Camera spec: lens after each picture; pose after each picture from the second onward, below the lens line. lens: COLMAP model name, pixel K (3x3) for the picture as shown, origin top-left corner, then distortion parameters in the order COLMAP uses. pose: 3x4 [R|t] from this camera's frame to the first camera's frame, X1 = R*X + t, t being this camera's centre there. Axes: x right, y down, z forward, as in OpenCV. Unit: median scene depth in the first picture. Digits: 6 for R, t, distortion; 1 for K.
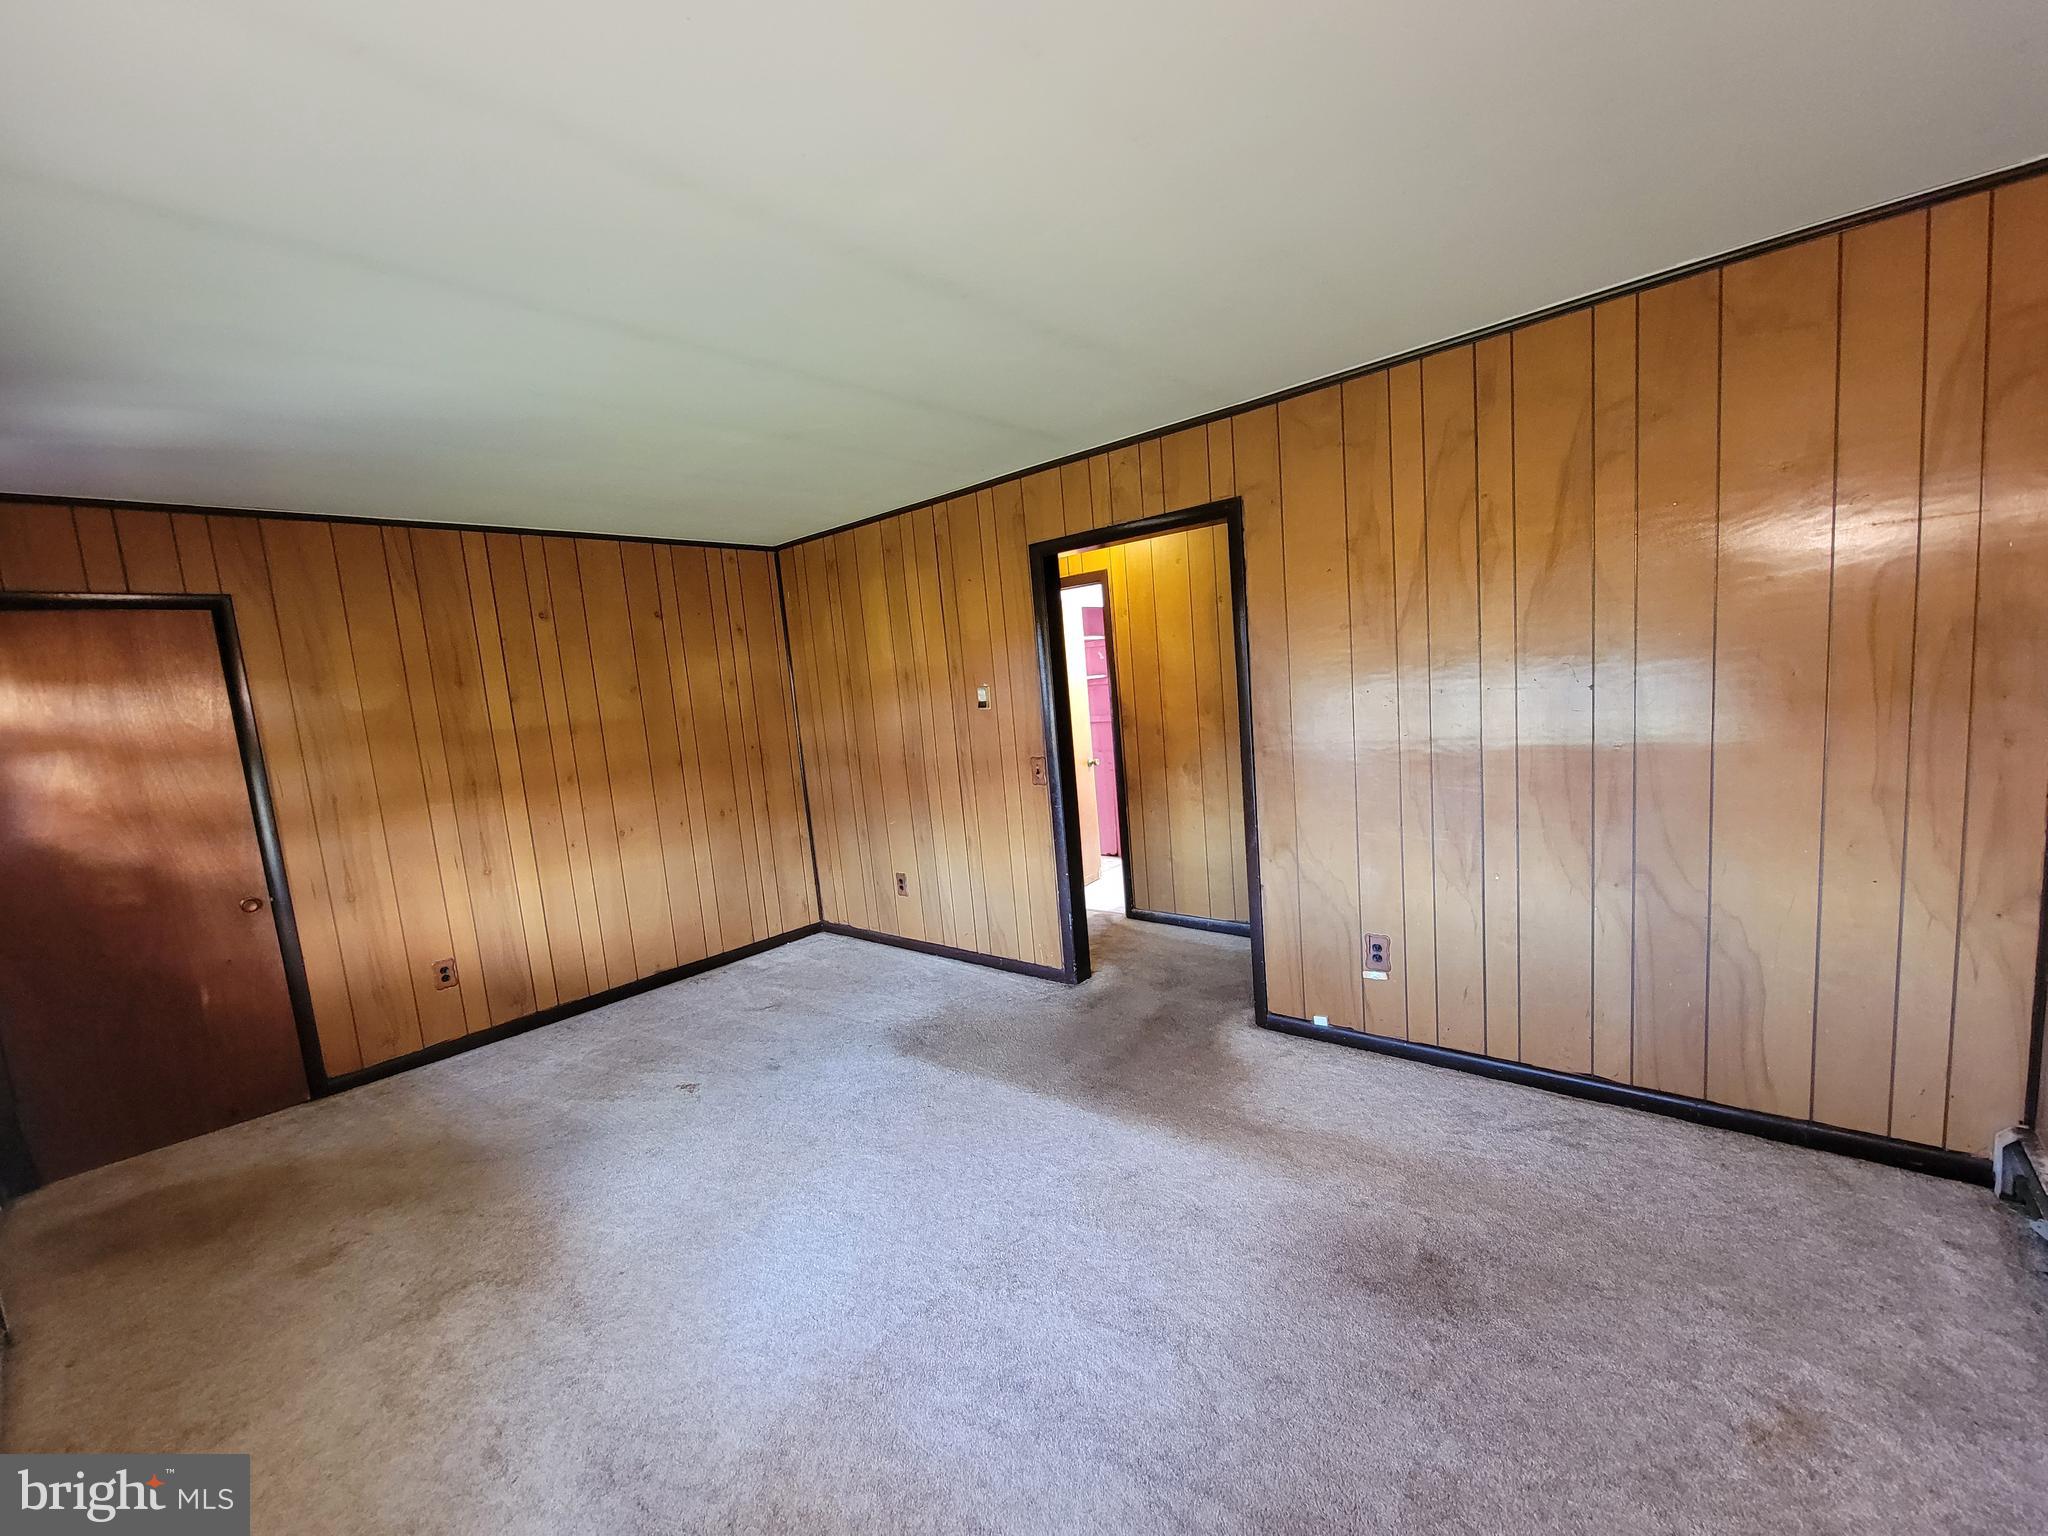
lens RADIAL K [[824.6, 0, 1026.5], [0, 824.6, 789.1], [0, 0, 1]] dist [-0.000838, 0.000062]
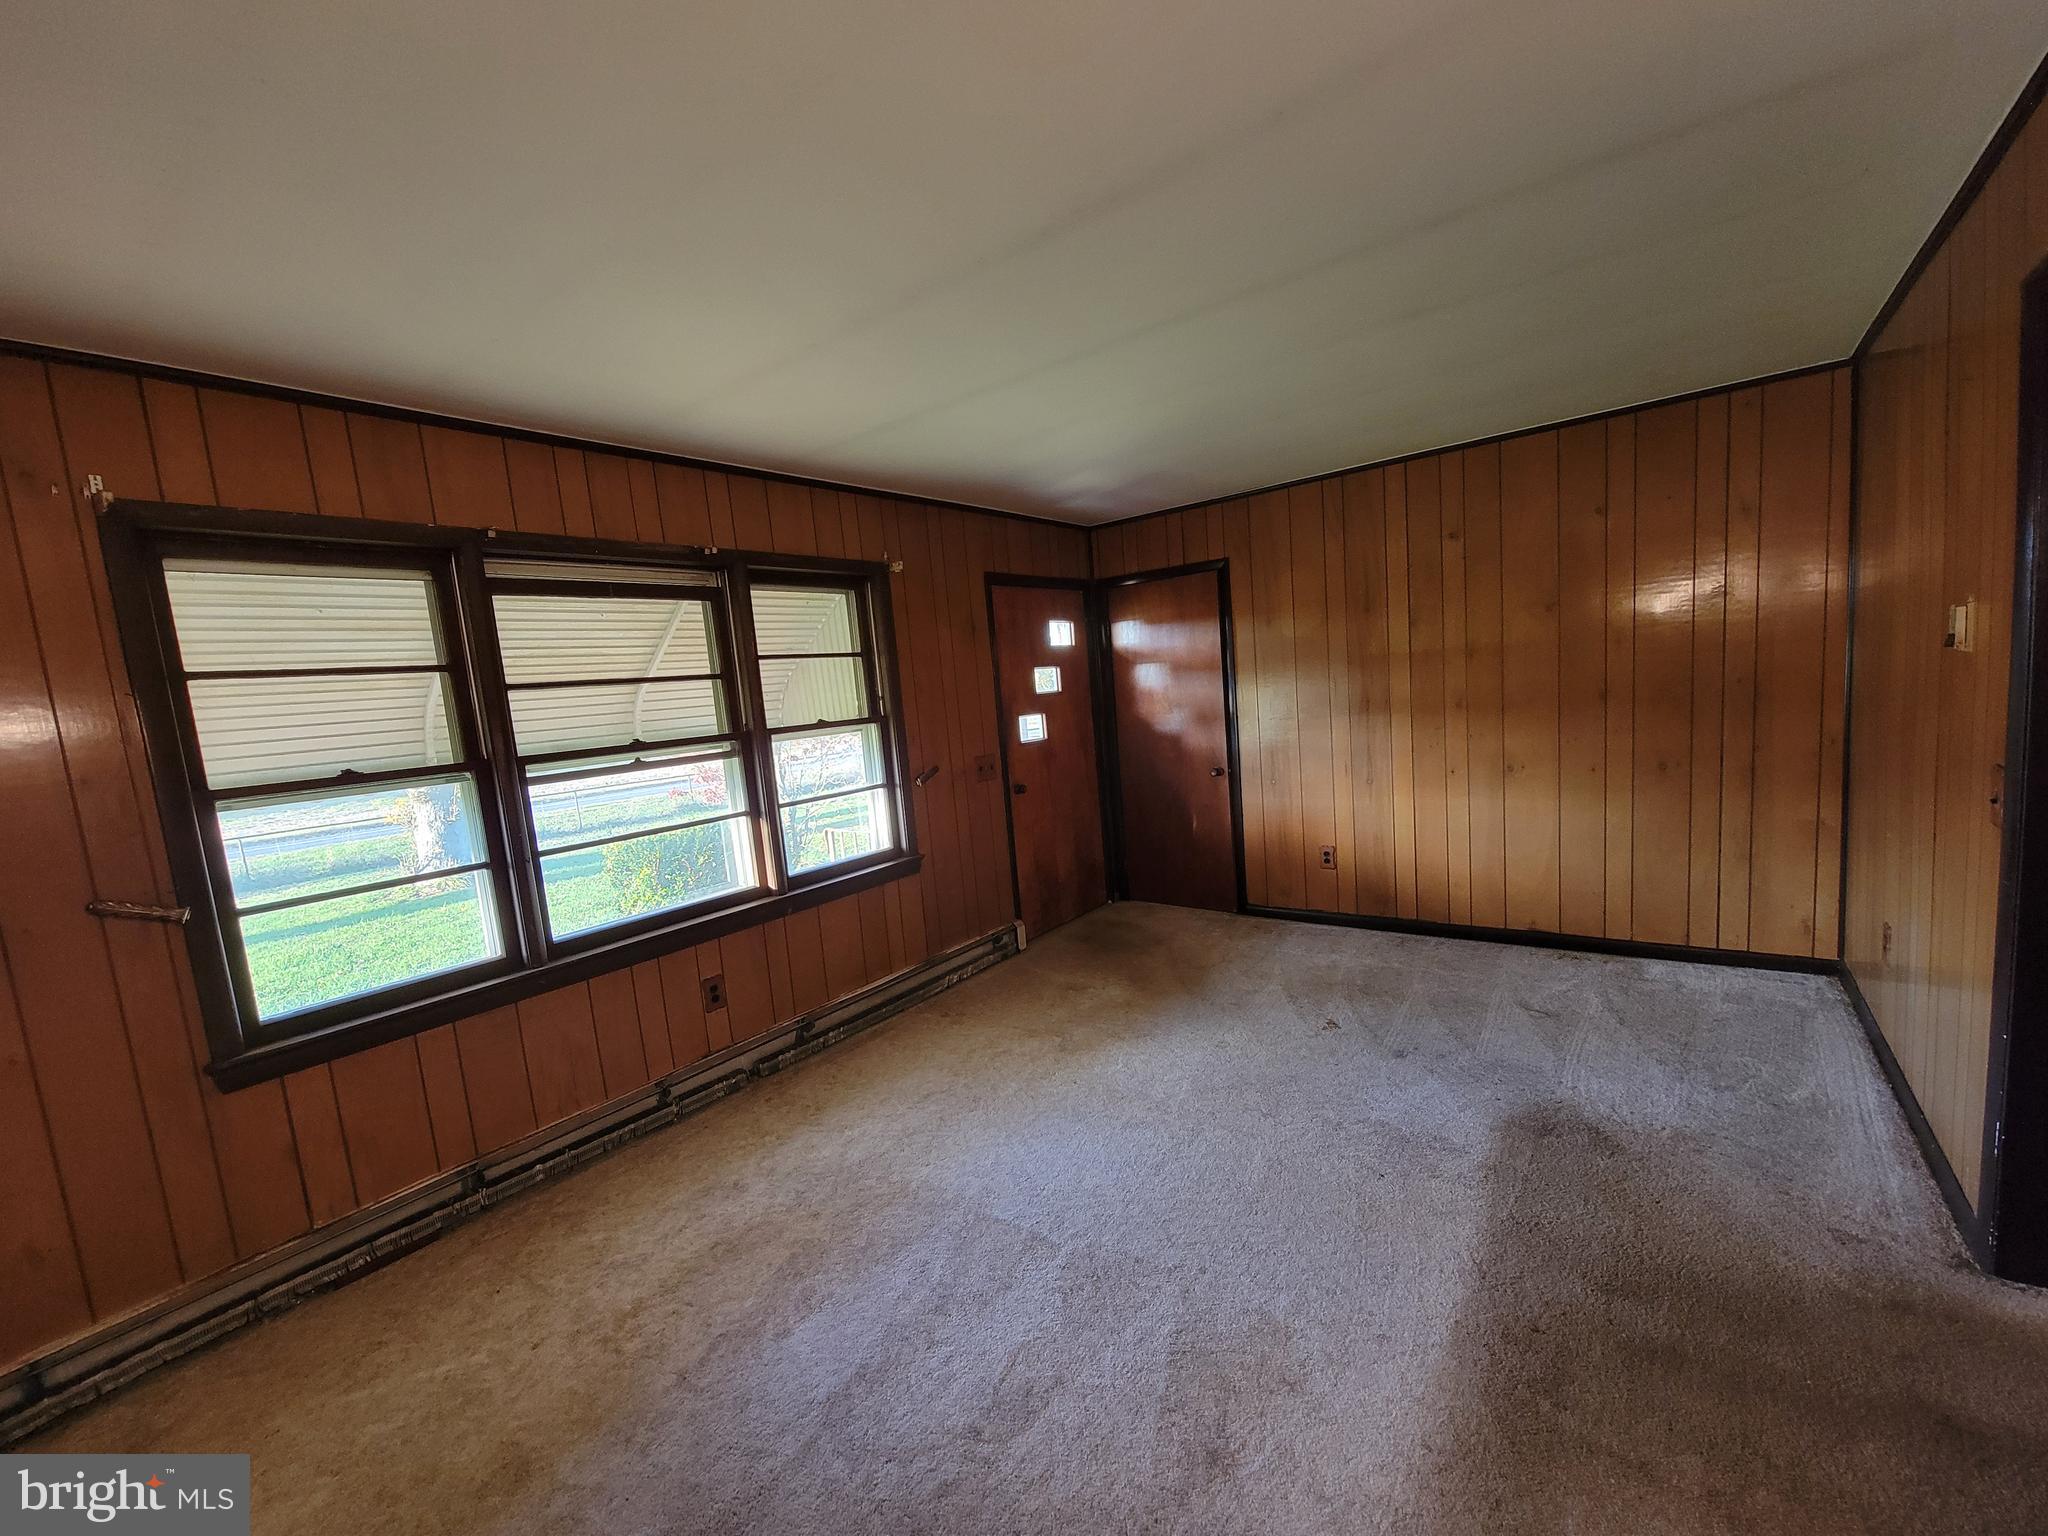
lens RADIAL K [[840.1, 0, 1012.0], [0, 840.1, 791.7], [0, 0, 1]] dist [-0.004963, 0.001012]
pose [[0.062333, 0.203058, -0.977181, 0.442674], [-0.044965, 0.978662, 0.200498, -0.094503], [0.997042, 0.031442, 0.070133, 0.445591]]
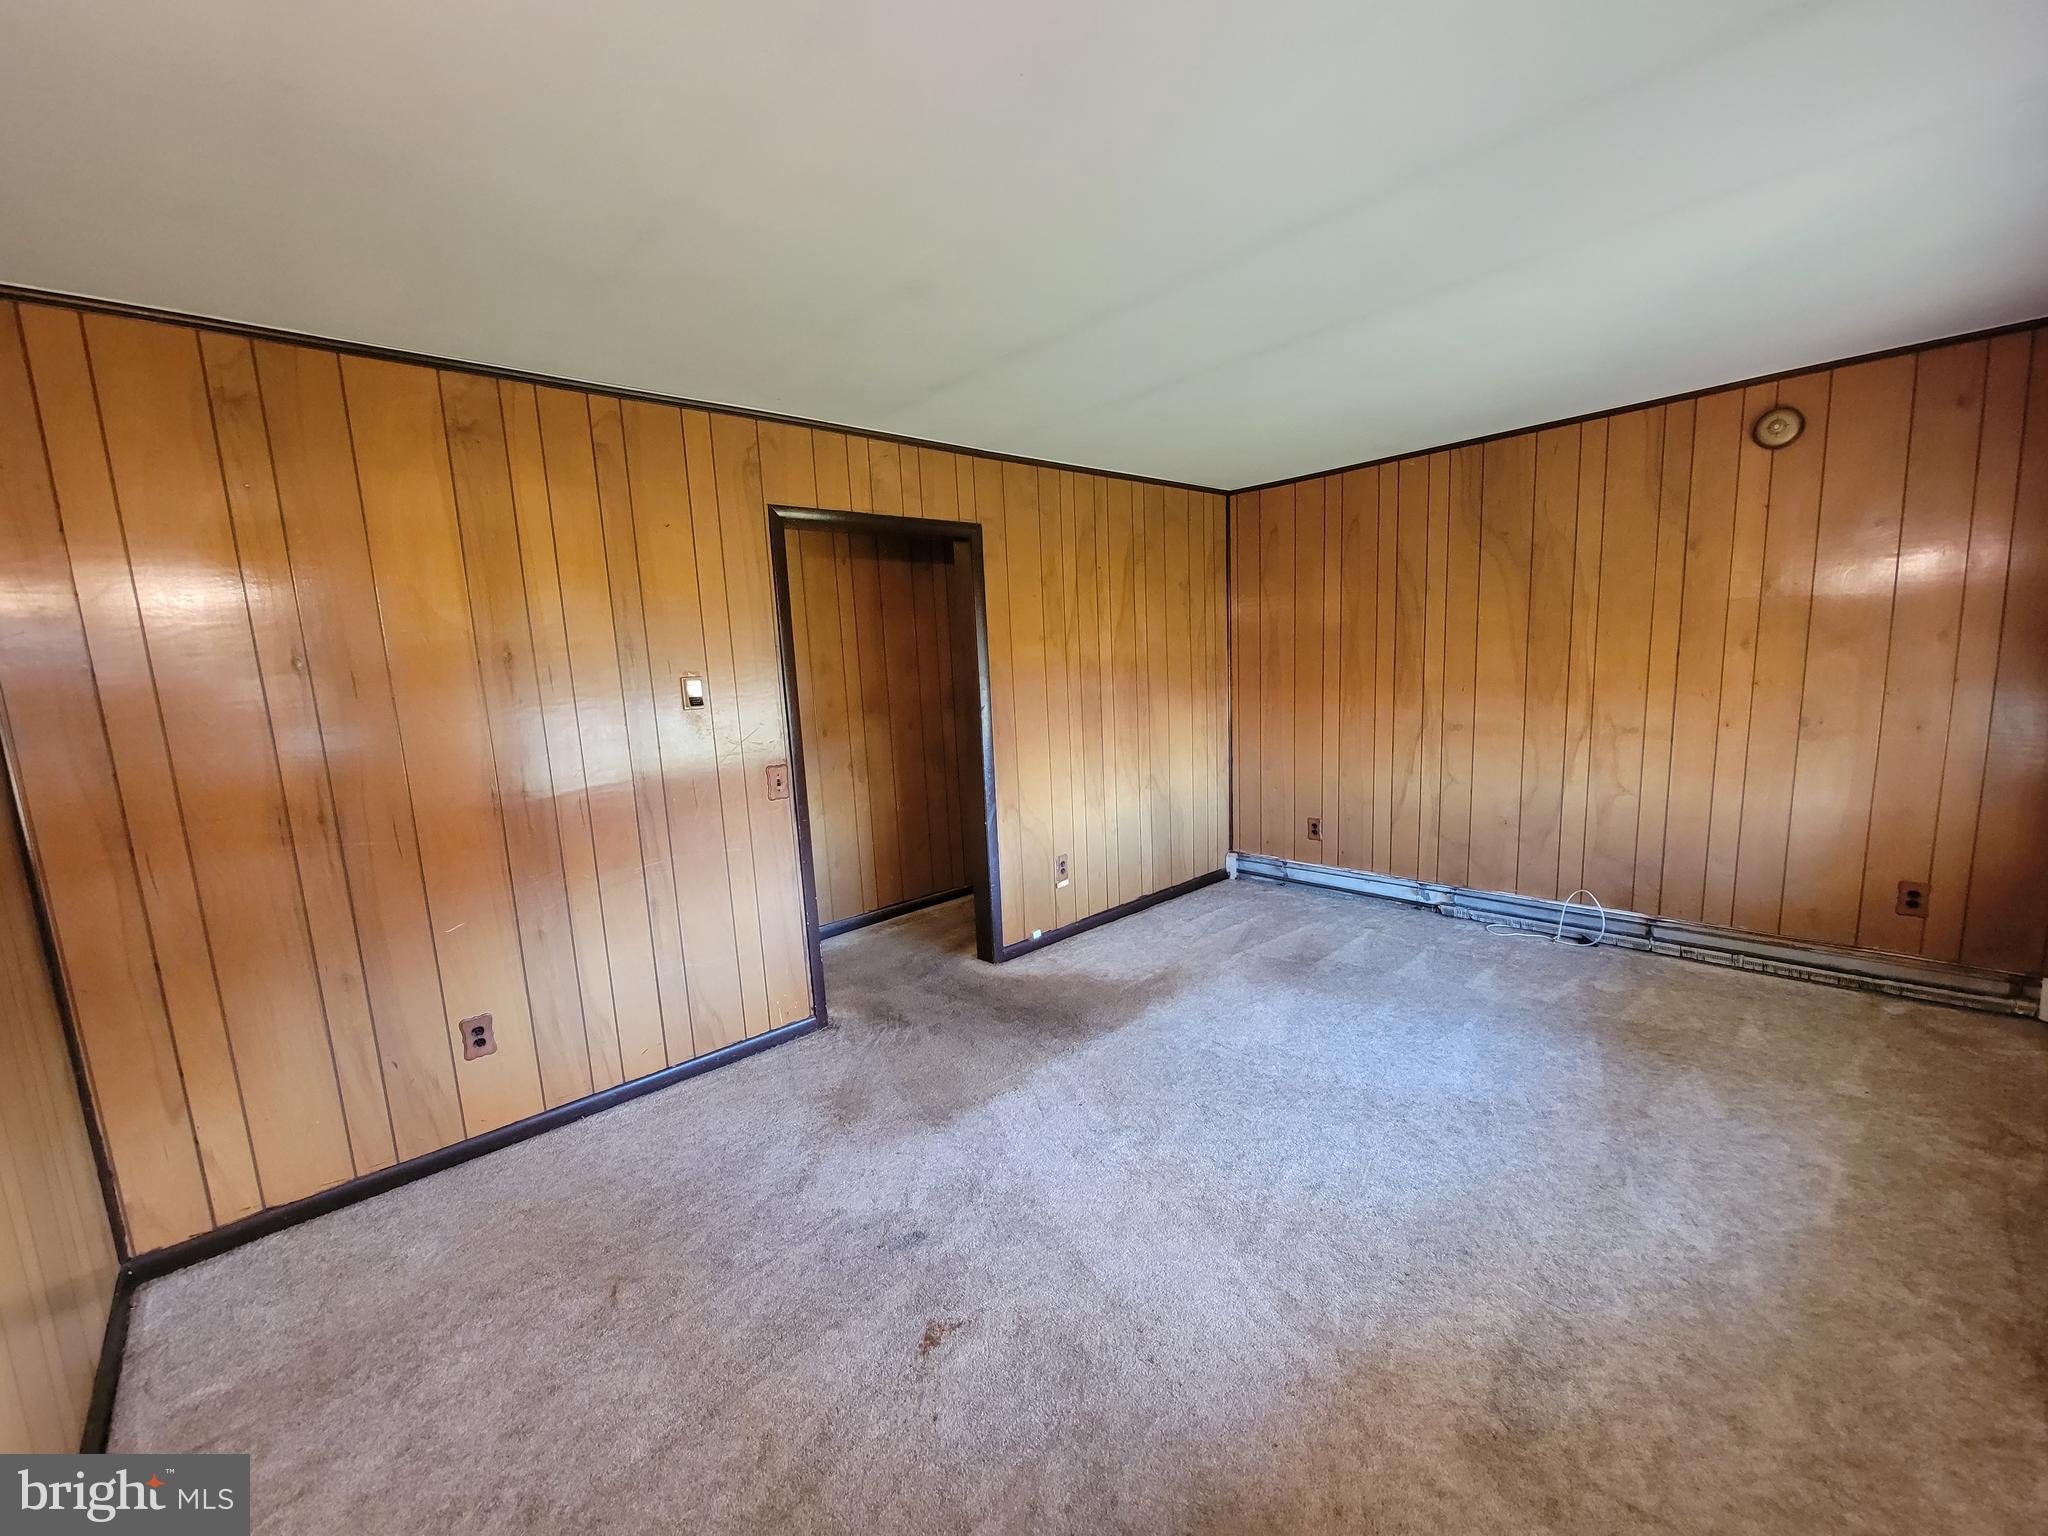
lens RADIAL K [[840.1, 0, 1012.0], [0, 840.1, 791.7], [0, 0, 1]] dist [-0.004963, 0.001012]
pose [[0.125486, -0.076060, 0.989176, -0.800683], [0.166468, 0.984535, 0.054585, -0.020158], [-0.978030, 0.157816, 0.136207, 0.683082]]
